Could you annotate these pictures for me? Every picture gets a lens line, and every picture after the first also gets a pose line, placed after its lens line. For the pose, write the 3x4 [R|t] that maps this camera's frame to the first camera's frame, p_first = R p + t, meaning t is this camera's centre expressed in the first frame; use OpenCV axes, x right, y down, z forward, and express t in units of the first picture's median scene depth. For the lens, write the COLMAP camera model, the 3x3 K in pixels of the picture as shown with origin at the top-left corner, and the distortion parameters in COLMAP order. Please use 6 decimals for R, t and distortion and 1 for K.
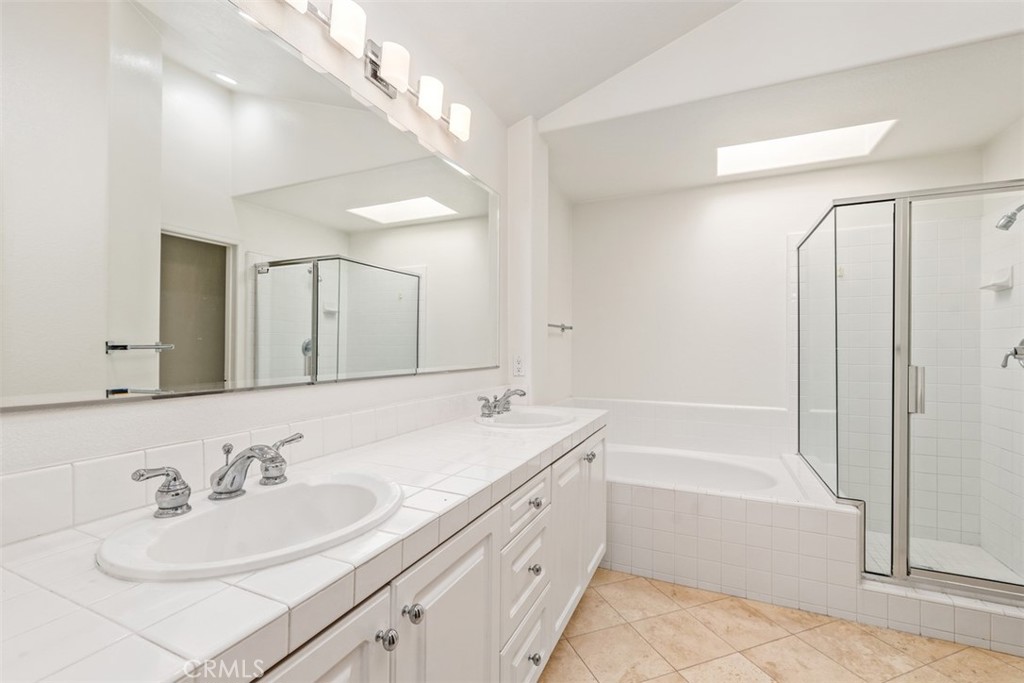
lens RADIAL K [[444.6, 0, 512.8], [0, 444.6, 346.8], [0, 0, 1]] dist [0.003490, -0.000010]
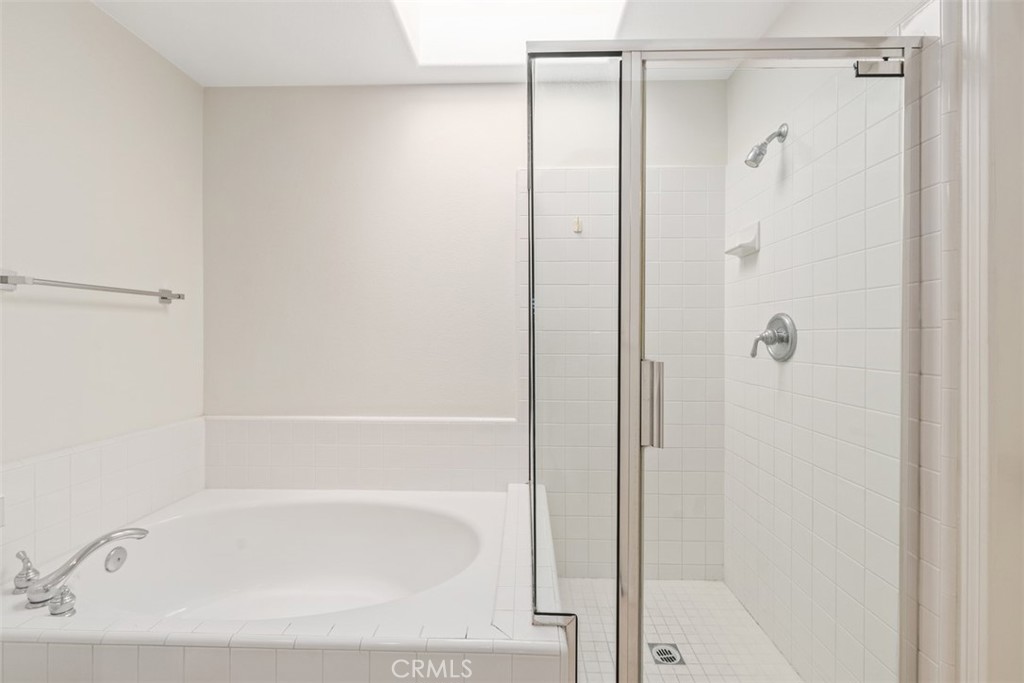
lens RADIAL K [[444.6, 0, 510.8], [0, 444.6, 336.9], [0, 0, 1]] dist [0.003490, -0.000010]
pose [[0.923836, -0.003517, 0.382772, 0.461597], [0.001386, 0.999982, 0.005842, 0.009350], [-0.382785, -0.004866, 0.923824, 0.484402]]
